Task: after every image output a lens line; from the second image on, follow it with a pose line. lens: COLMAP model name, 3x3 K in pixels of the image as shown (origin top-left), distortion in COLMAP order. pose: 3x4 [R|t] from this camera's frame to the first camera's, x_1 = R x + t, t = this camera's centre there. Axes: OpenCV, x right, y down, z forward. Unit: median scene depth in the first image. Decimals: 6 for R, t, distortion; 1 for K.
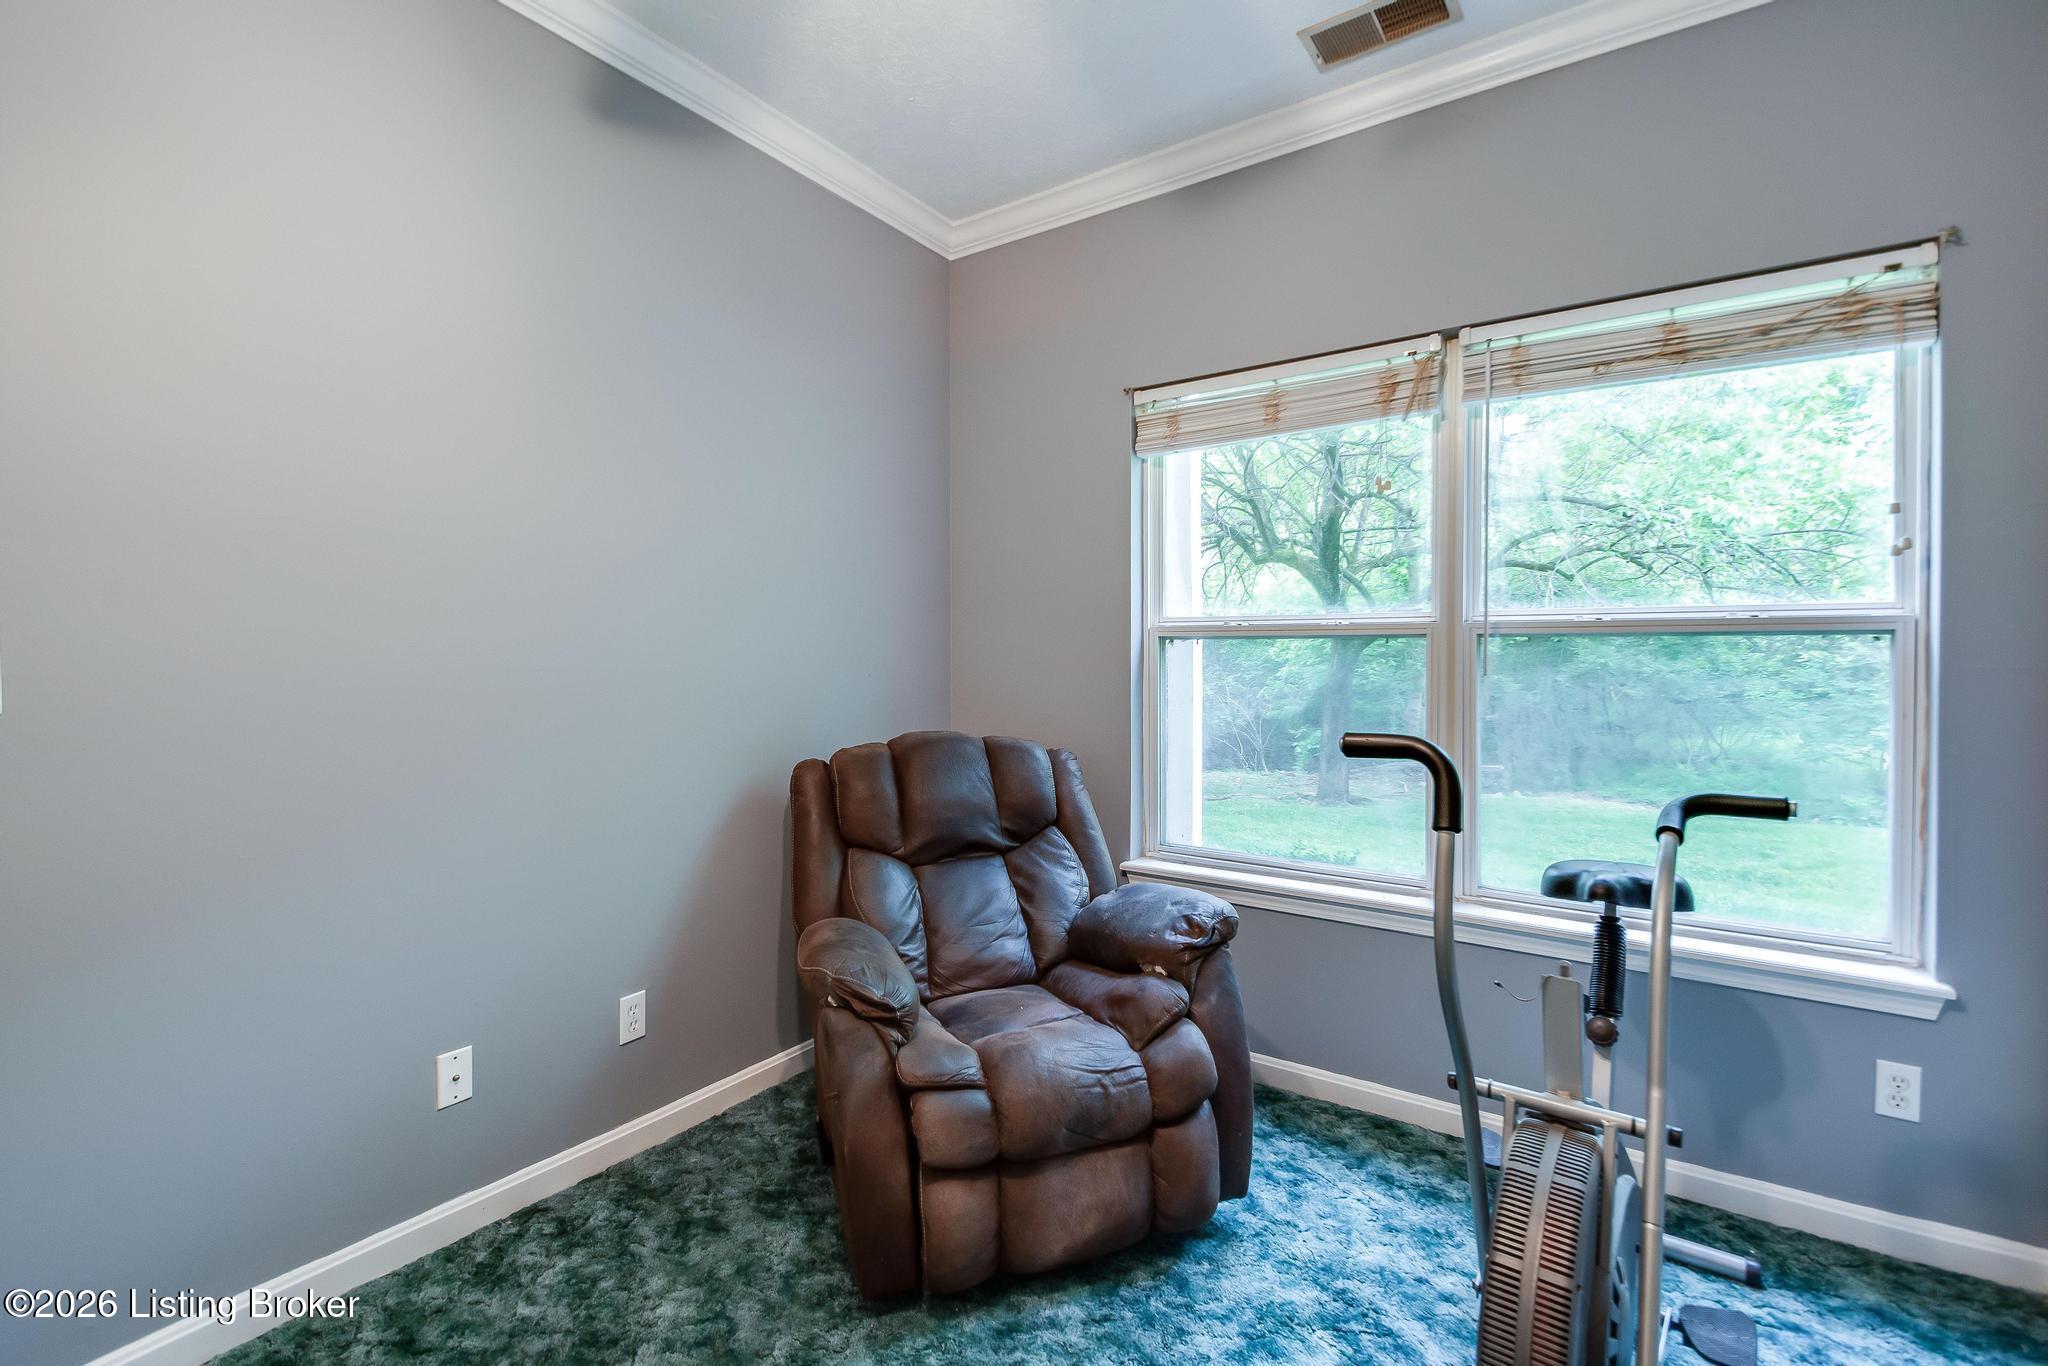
lens RADIAL K [[900.2, 0, 1022.6], [0, 900.2, 680.7], [0, 0, 1]] dist [0.005626, -0.006830]
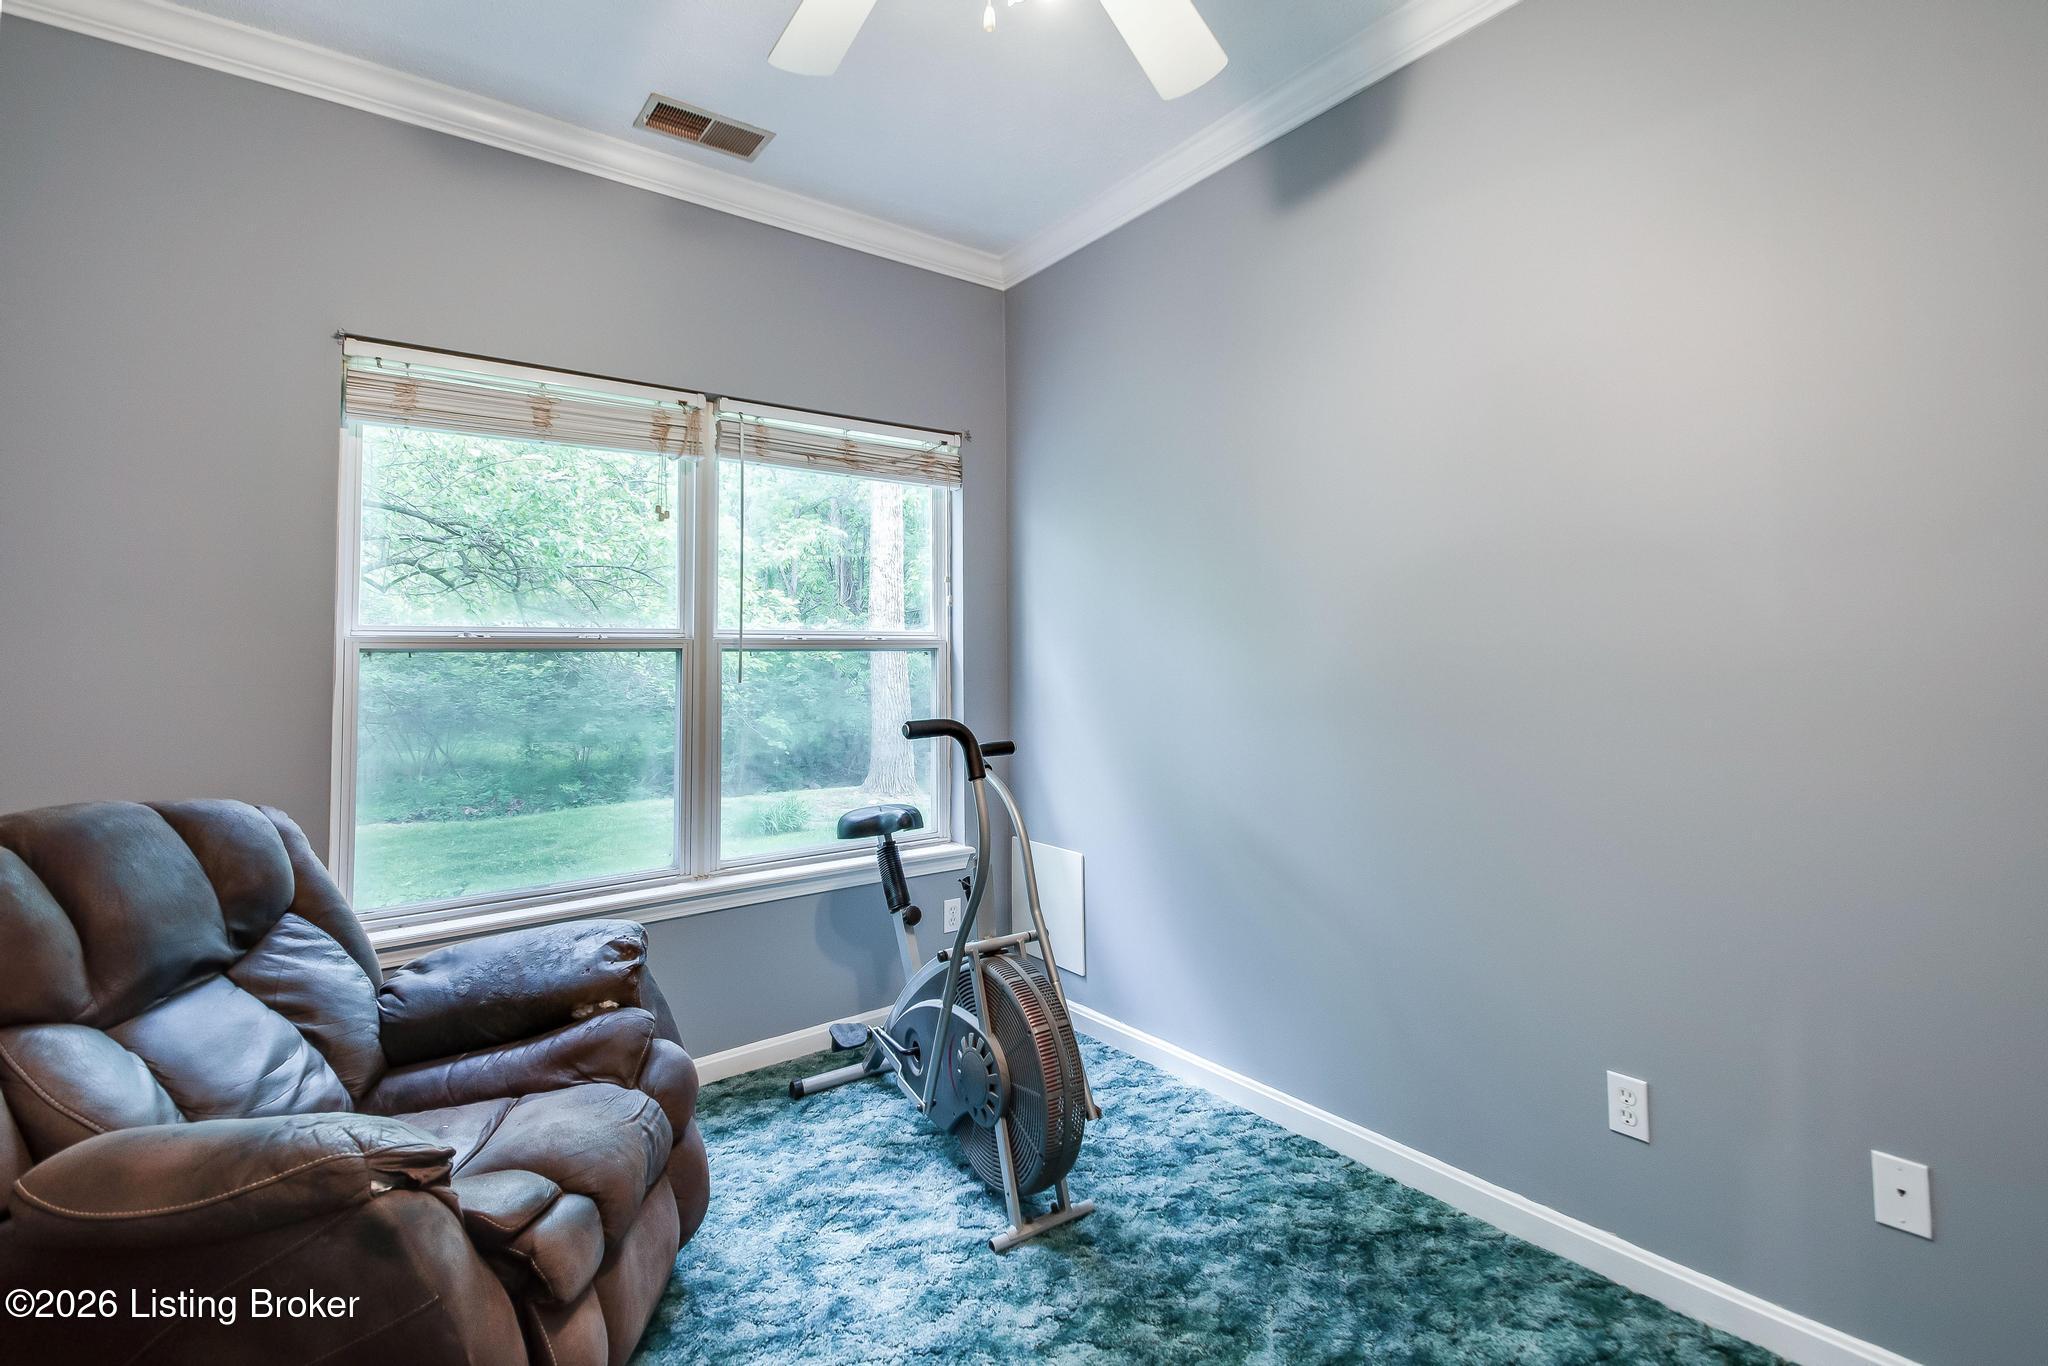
lens RADIAL K [[900.2, 0, 1035.8], [0, 900.2, 660.3], [0, 0, 1]] dist [0.005626, -0.006830]
pose [[0.324040, -0.003352, 0.946038, -0.555393], [0.040120, 0.999143, -0.010202, -0.009694], [-0.945192, 0.041261, 0.323896, 0.243103]]
